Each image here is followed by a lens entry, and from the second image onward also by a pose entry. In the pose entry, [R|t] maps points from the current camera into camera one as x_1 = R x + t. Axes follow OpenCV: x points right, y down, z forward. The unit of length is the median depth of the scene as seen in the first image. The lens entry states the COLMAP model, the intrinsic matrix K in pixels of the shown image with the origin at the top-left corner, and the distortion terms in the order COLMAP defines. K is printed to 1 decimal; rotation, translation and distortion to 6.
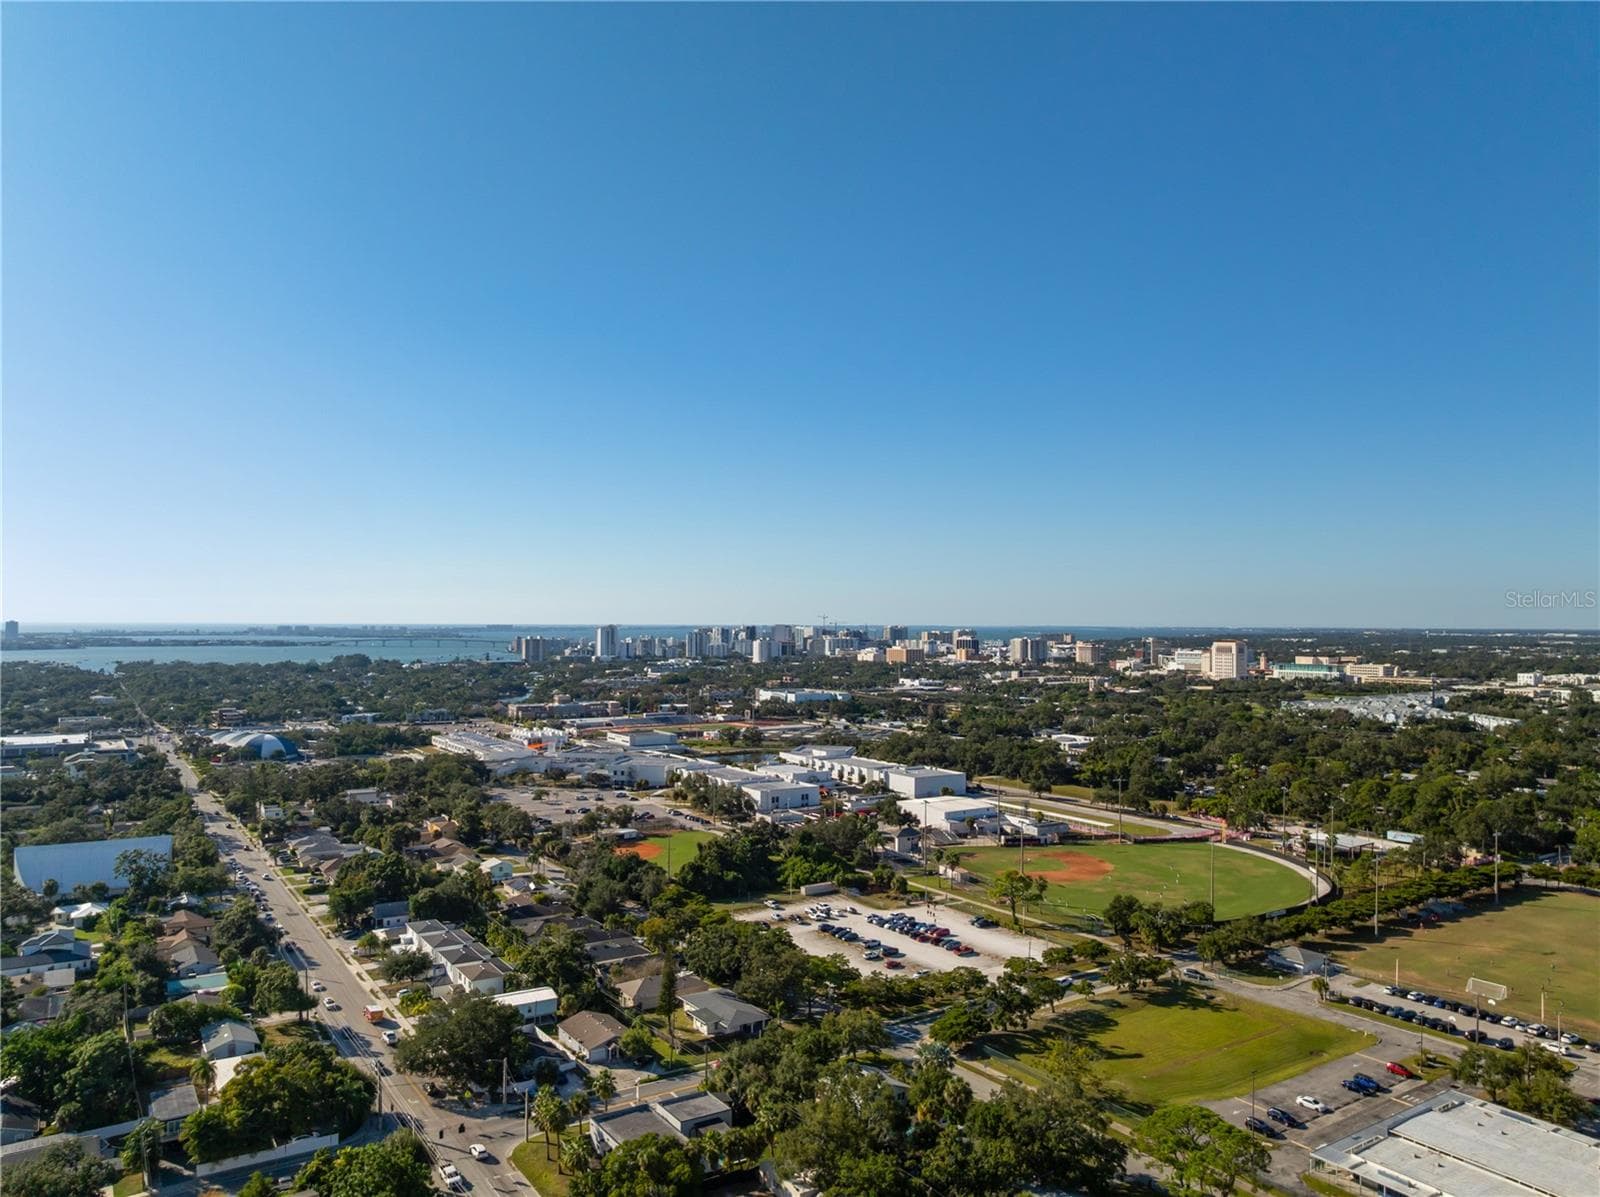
lens RADIAL K [[1146.4, 0, 800.0], [0, 1146.4, 598.5], [0, 0, 1]] dist [-0.021355, -0.036825]
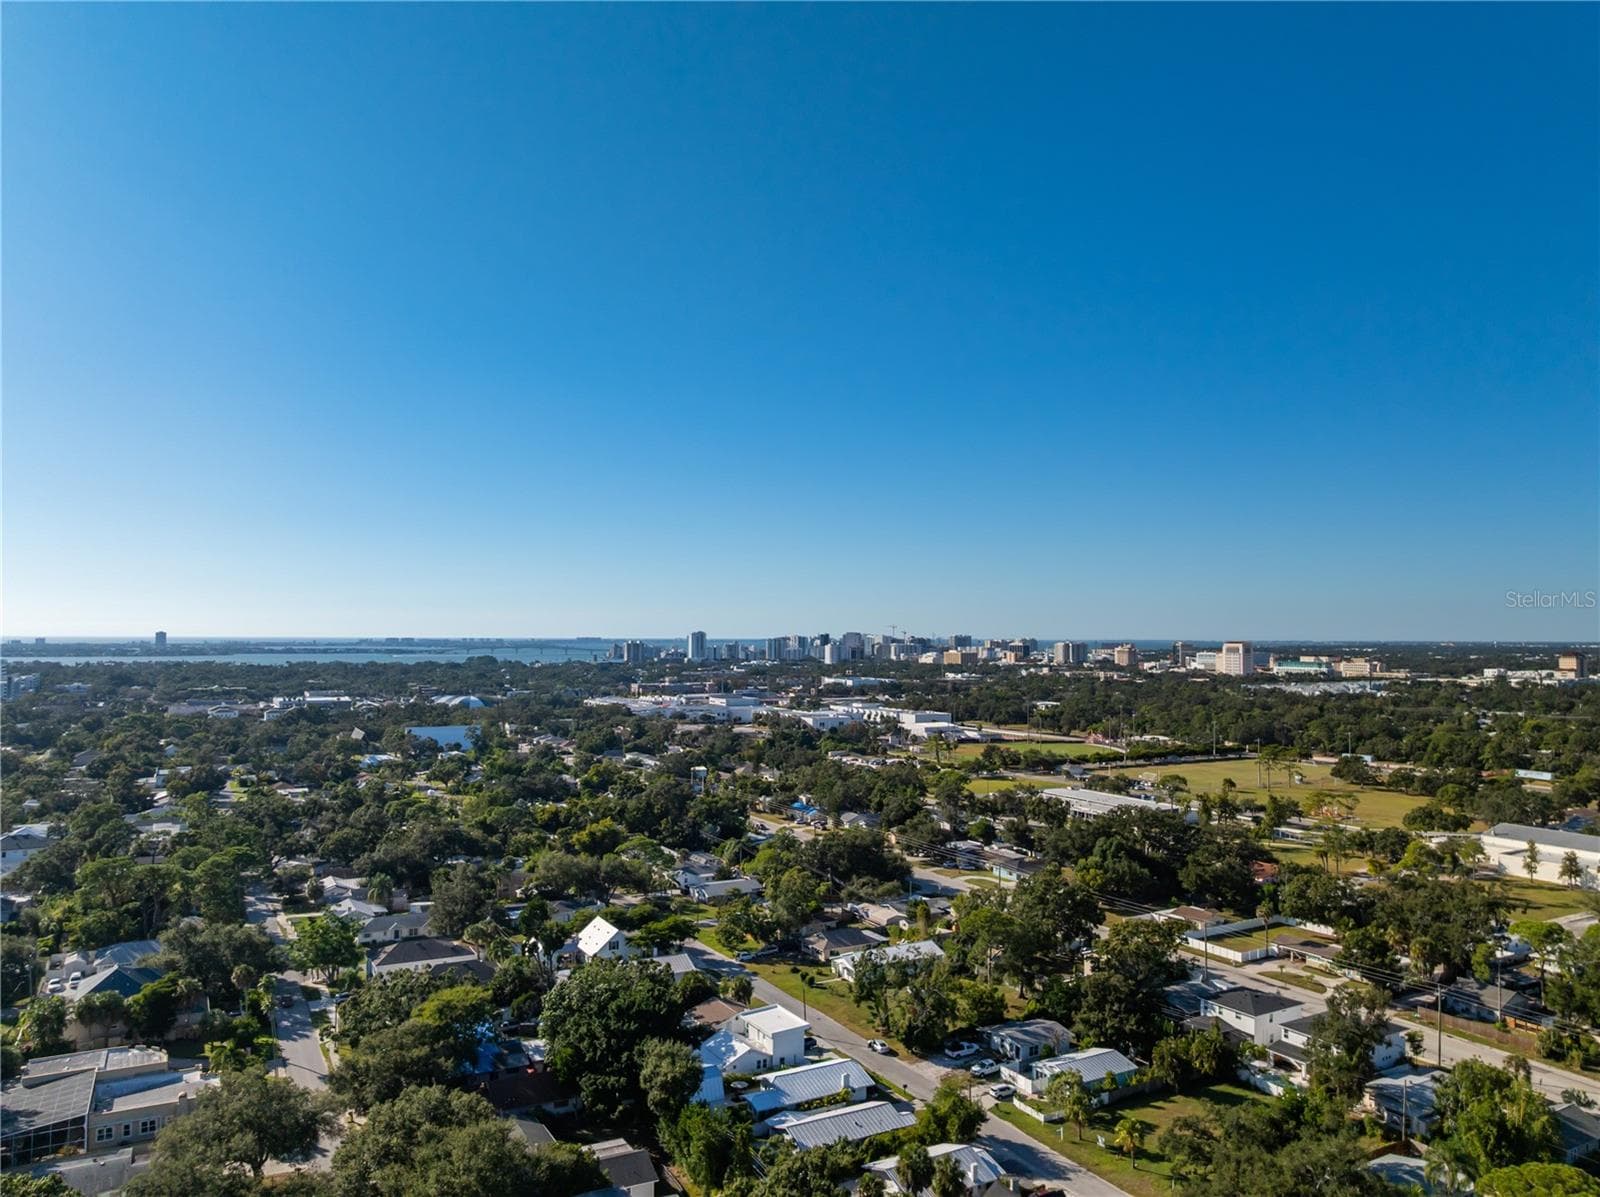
lens RADIAL K [[1146.4, 0, 800.0], [0, 1146.4, 598.5], [0, 0, 1]] dist [-0.021355, -0.036825]
pose [[0.997577, -0.003151, -0.069503, 0.015605], [0.002274, 0.999917, -0.012680, 0.006079], [0.069537, 0.012492, 0.997501, -0.155098]]
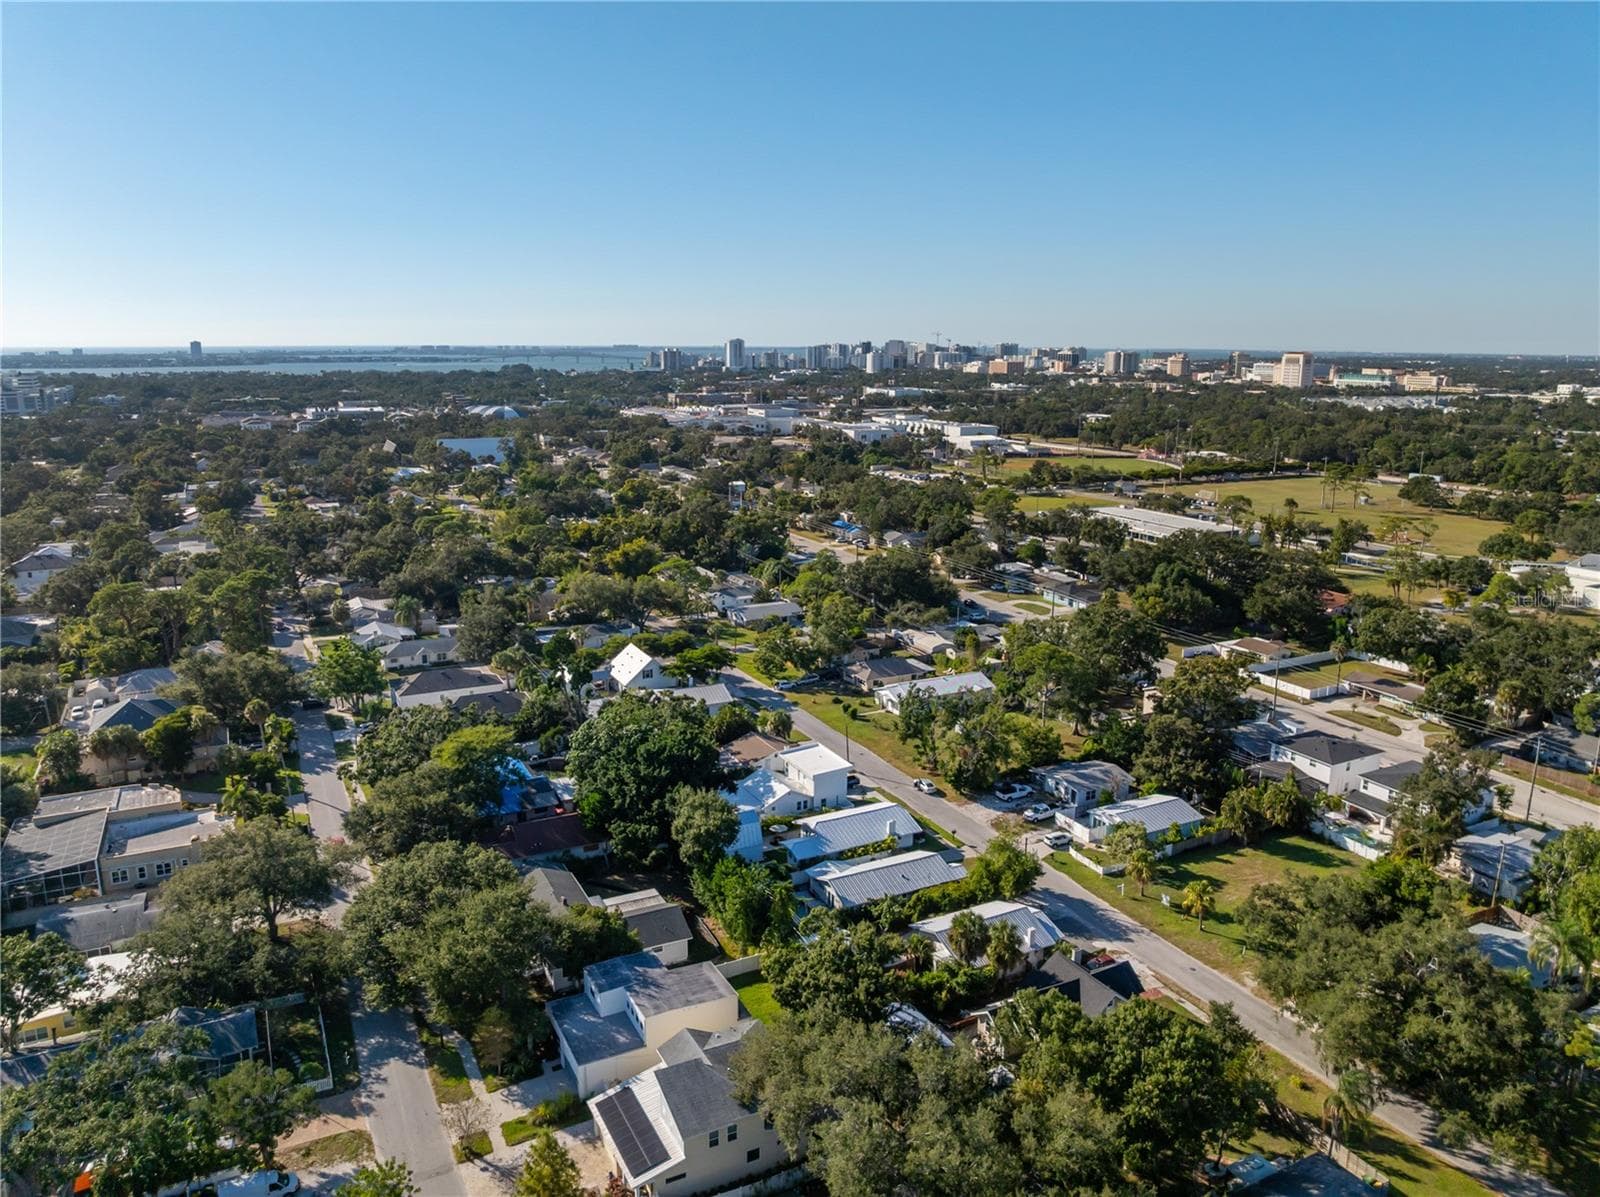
lens RADIAL K [[1146.4, 0, 800.0], [0, 1146.4, 598.5], [0, 0, 1]] dist [-0.021355, -0.036825]
pose [[0.994565, 0.023307, -0.101474, 0.014359], [0.001389, 0.971567, 0.236760, 0.006324], [0.104107, -0.235614, 0.966254, -0.143894]]
